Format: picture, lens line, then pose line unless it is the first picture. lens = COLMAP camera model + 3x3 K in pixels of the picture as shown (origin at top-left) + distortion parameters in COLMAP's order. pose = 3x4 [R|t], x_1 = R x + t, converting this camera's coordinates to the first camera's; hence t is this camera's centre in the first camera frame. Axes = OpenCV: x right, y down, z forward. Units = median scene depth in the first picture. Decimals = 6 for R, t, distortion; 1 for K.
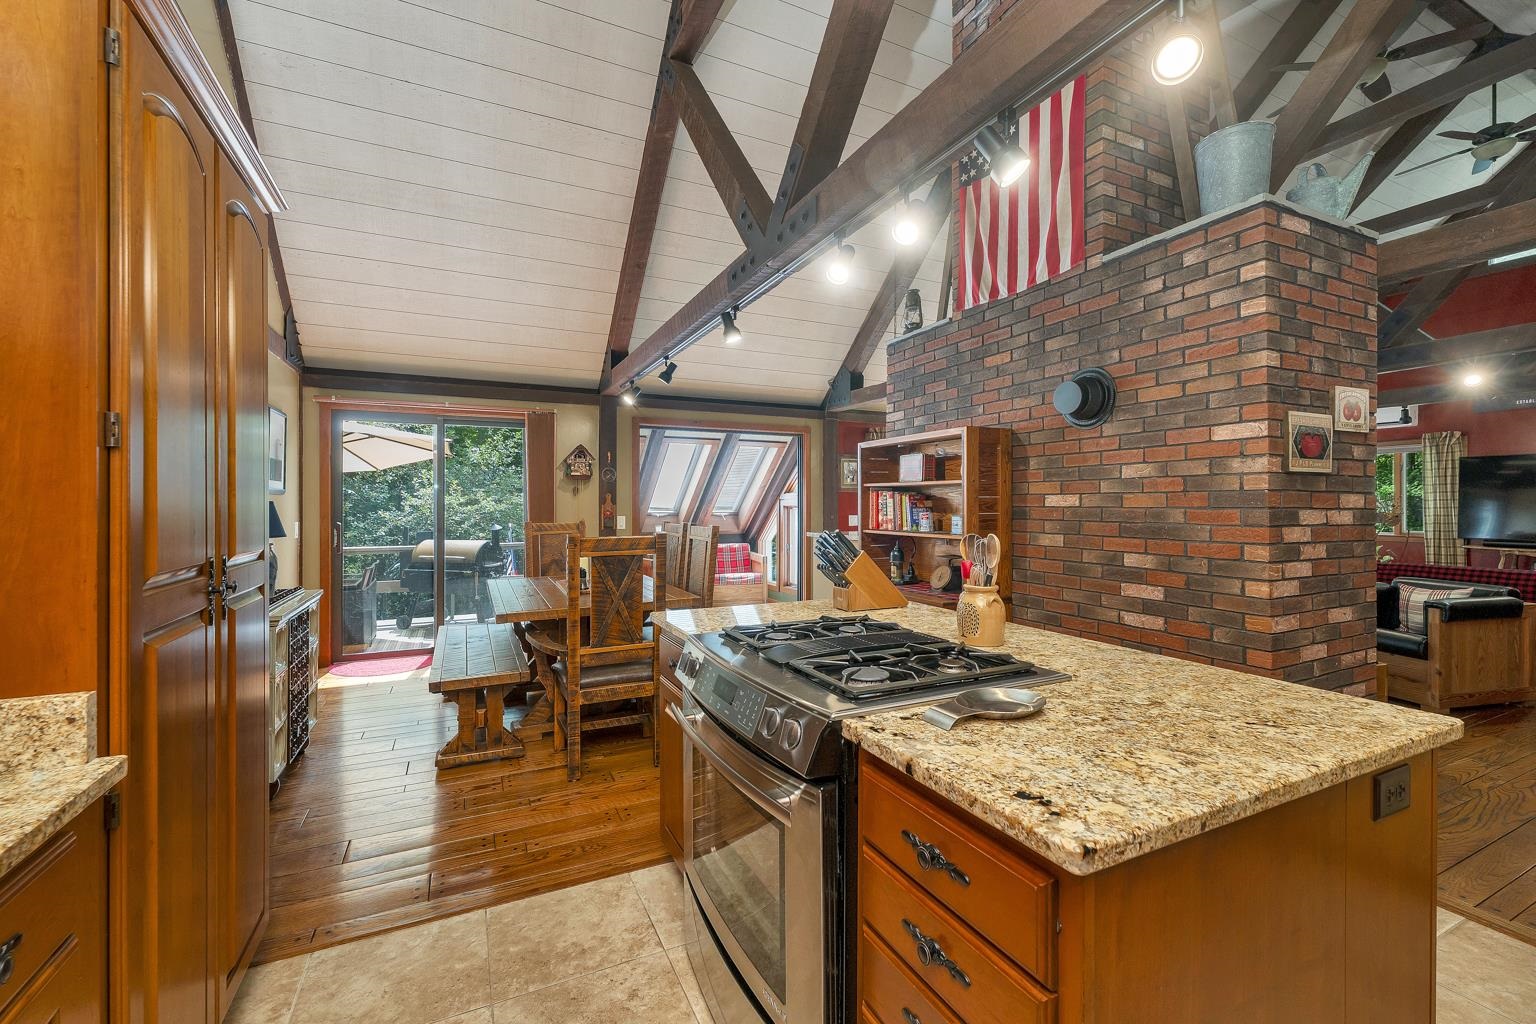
lens RADIAL K [[632.2, 0, 753.6], [0, 632.2, 506.6], [0, 0, 1]] dist [0.001242, 0.000057]
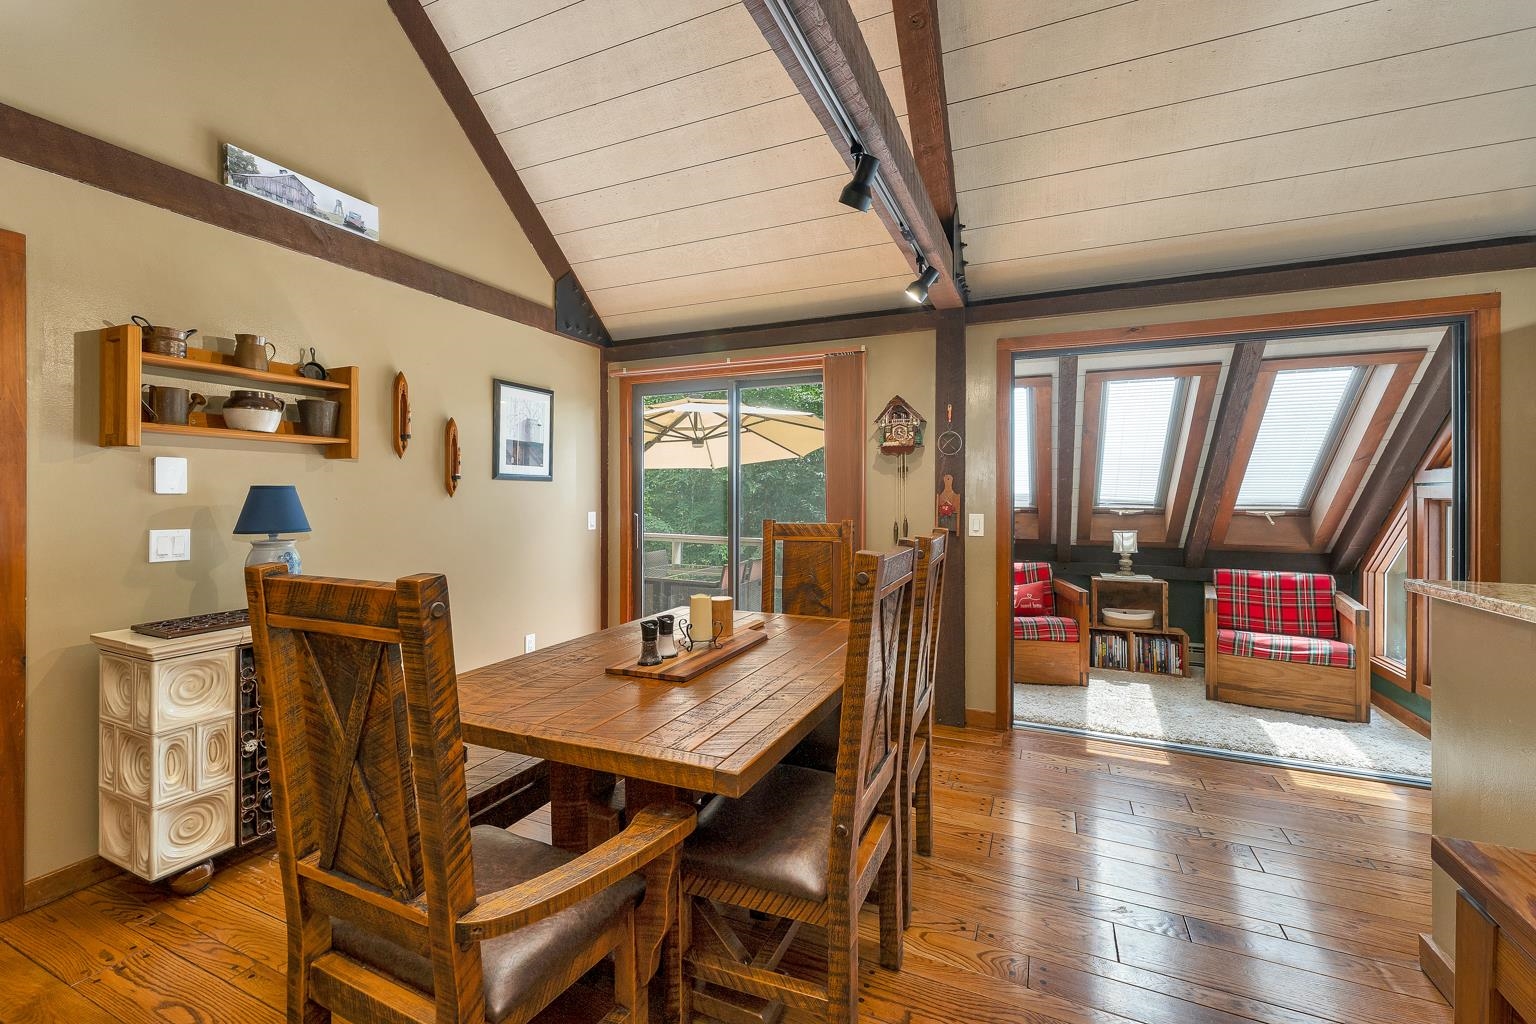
lens RADIAL K [[632.2, 0, 763.1], [0, 632.2, 489.9], [0, 0, 1]] dist [0.001242, 0.000057]
pose [[0.655284, -0.002474, -0.755378, 0.203725], [-0.006479, 0.999939, -0.008895, -0.001534], [0.755355, 0.010722, 0.655228, 0.974208]]
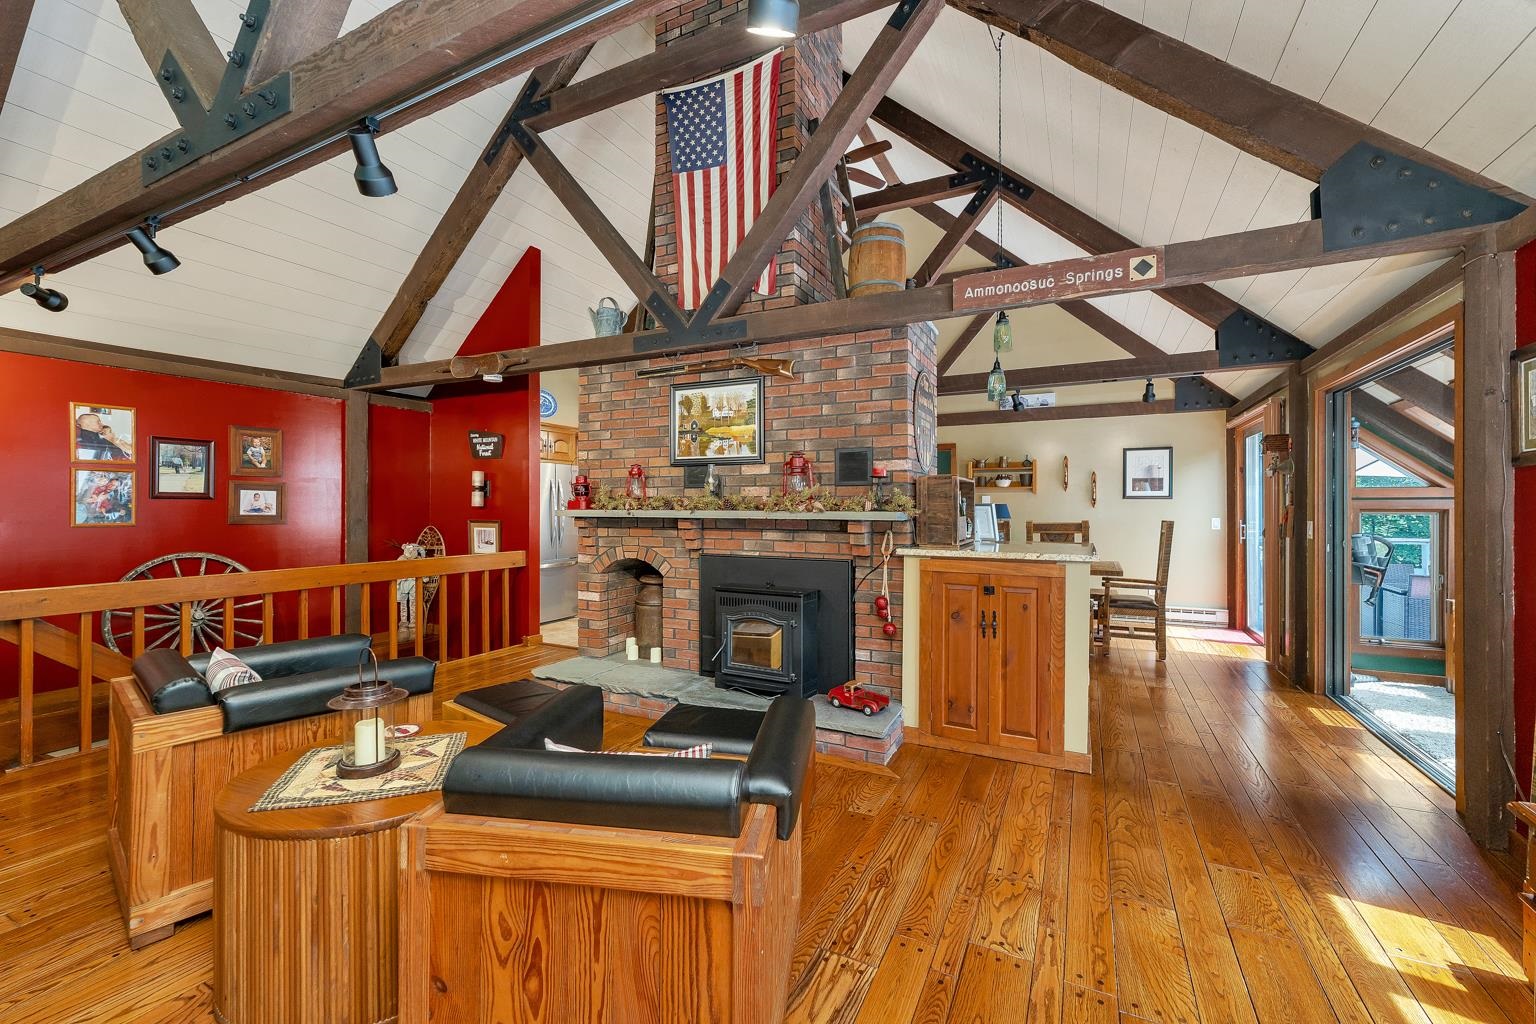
lens RADIAL K [[632.2, 0, 760.7], [0, 632.2, 508.9], [0, 0, 1]] dist [0.001242, 0.000057]
pose [[-0.790447, 0.002628, -0.612525, 1.499405], [-0.004168, 0.999945, 0.009669, -0.009297], [0.612516, 0.010196, -0.790392, 2.418792]]
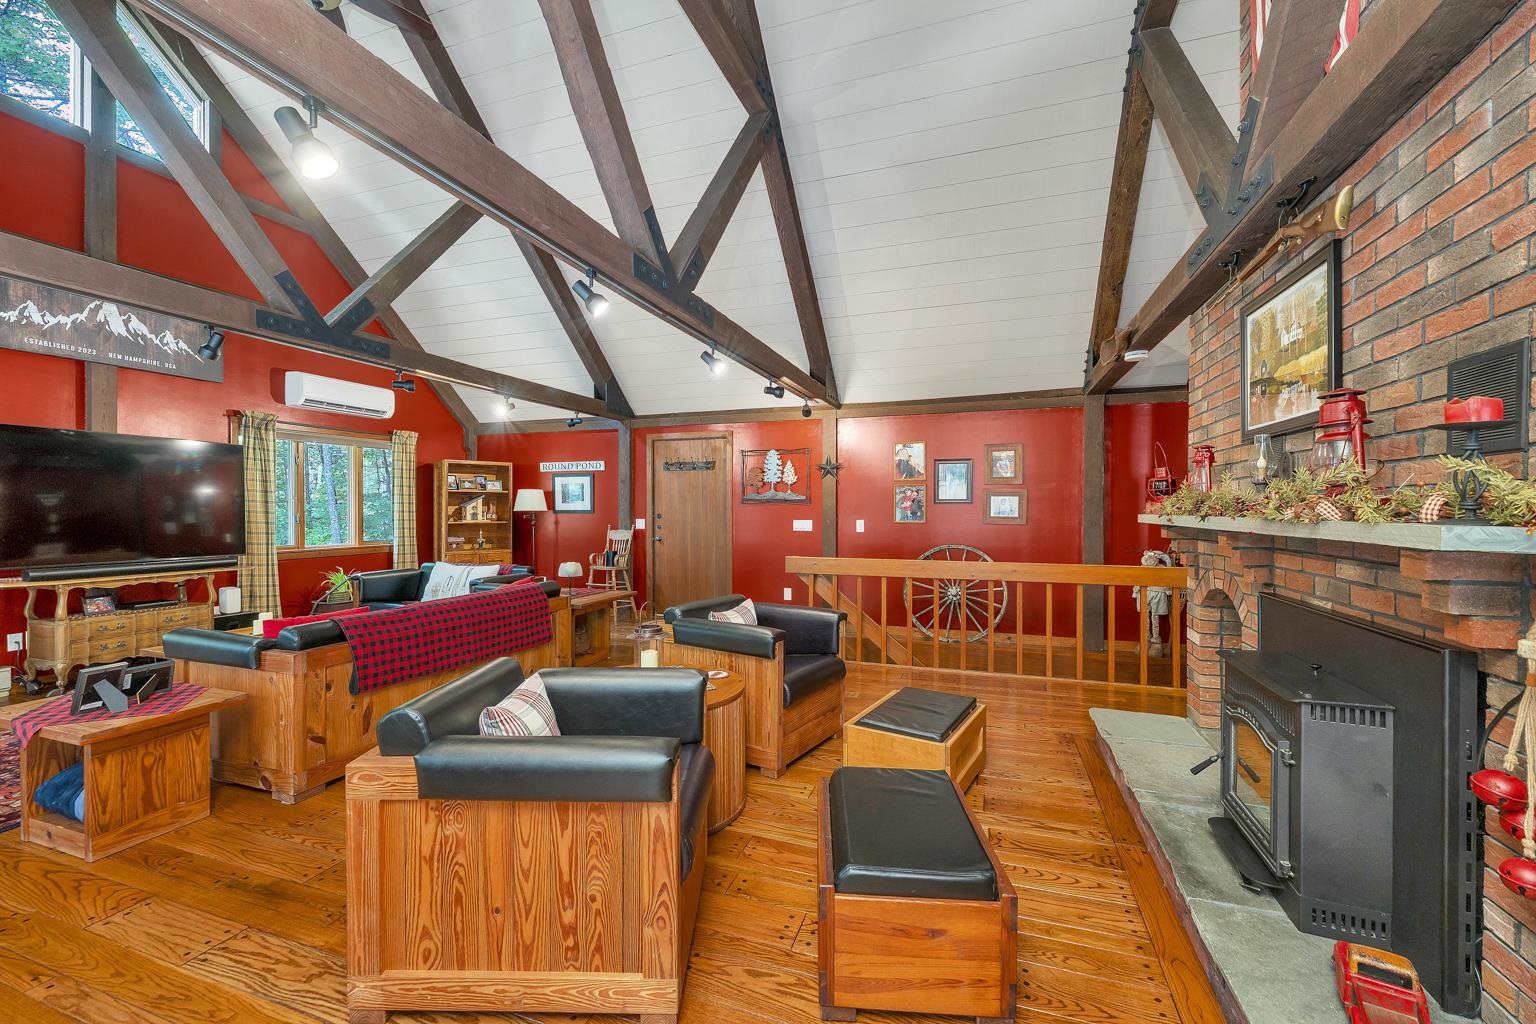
lens RADIAL K [[632.2, 0, 762.9], [0, 632.2, 511.8], [0, 0, 1]] dist [0.001242, 0.000057]
pose [[-0.714312, -0.003817, 0.699817, 0.654279], [0.003196, 0.999957, 0.008716, -0.007221], [-0.699820, 0.008462, -0.714269, 2.253432]]
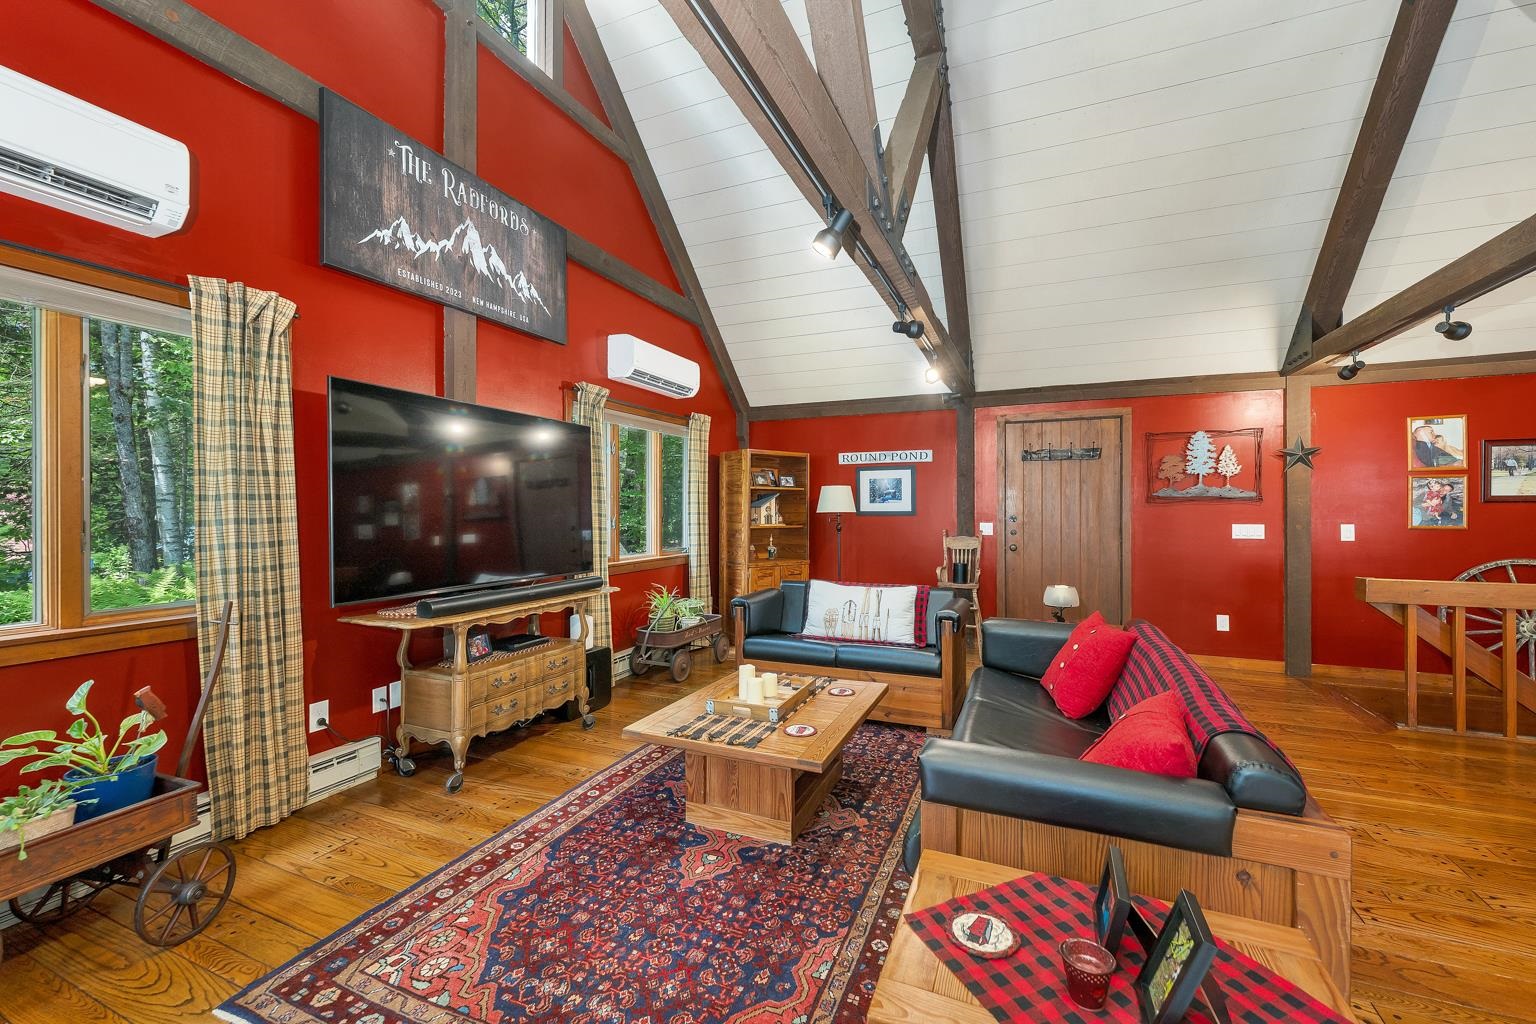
lens RADIAL K [[632.2, 0, 760.6], [0, 632.2, 509.1], [0, 0, 1]] dist [0.001242, 0.000057]
pose [[-0.661950, 0.000433, 0.749548, 1.730228], [0.004640, 0.999983, 0.003520, -0.010840], [-0.749533, 0.005808, -0.661941, 2.638008]]
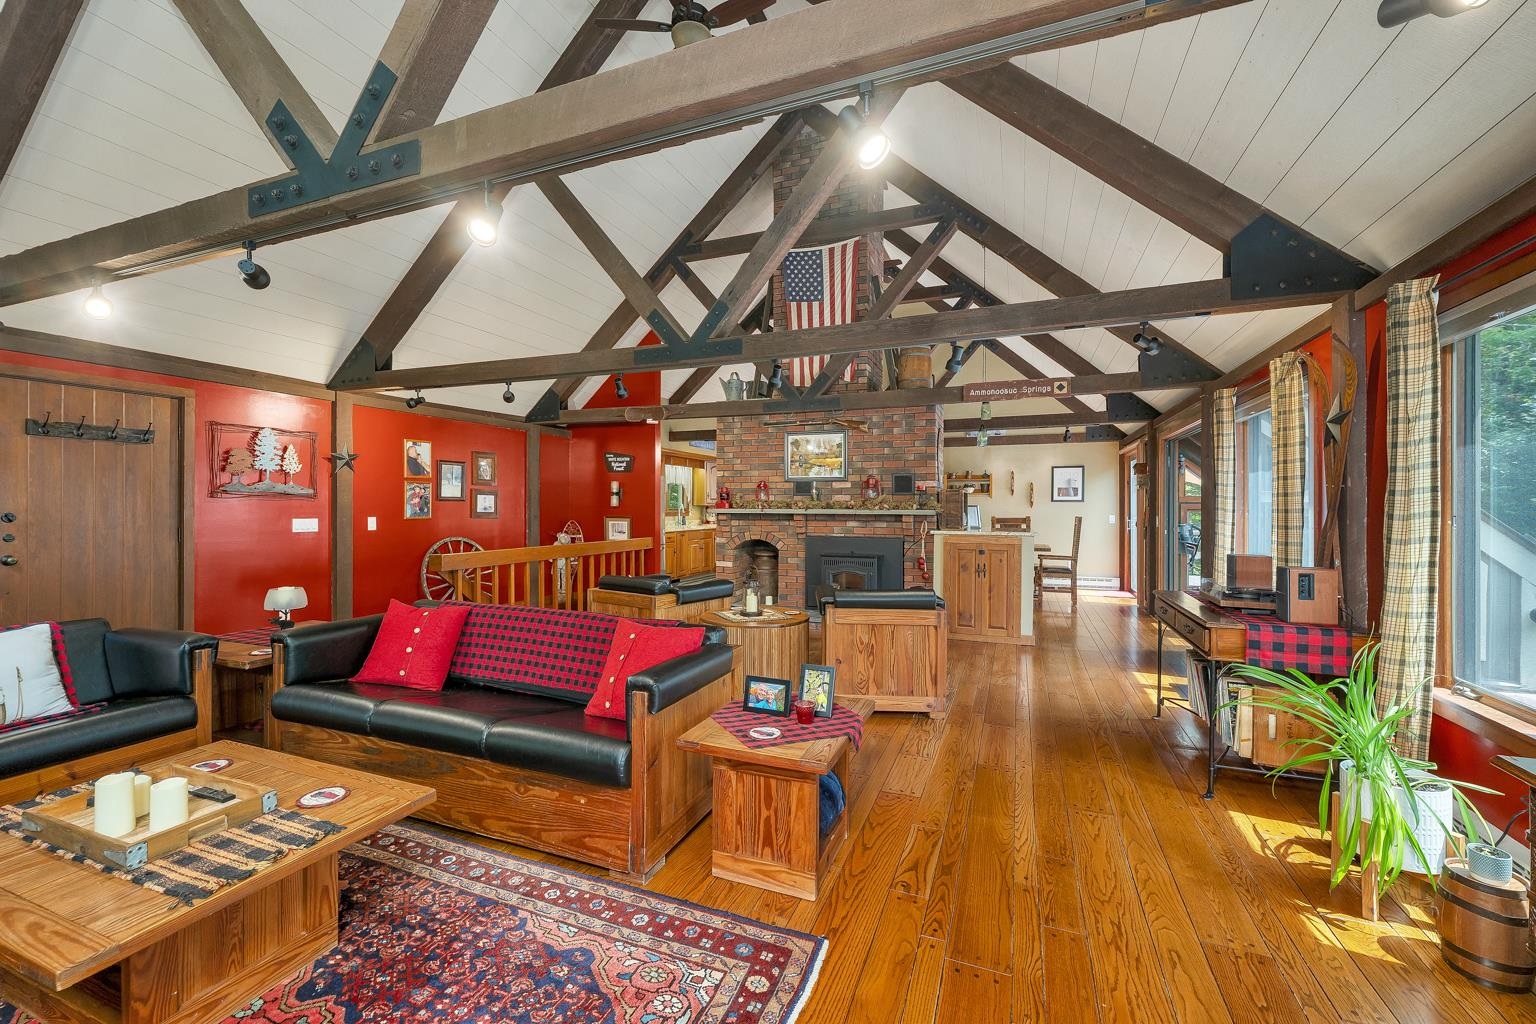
lens RADIAL K [[632.2, 0, 759.1], [0, 632.2, 511.4], [0, 0, 1]] dist [0.001242, 0.000057]
pose [[-0.734857, 0.004109, -0.678210, 2.416472], [-0.006324, 0.999897, 0.012910, -0.012269], [0.678193, 0.013776, -0.734755, 2.802172]]
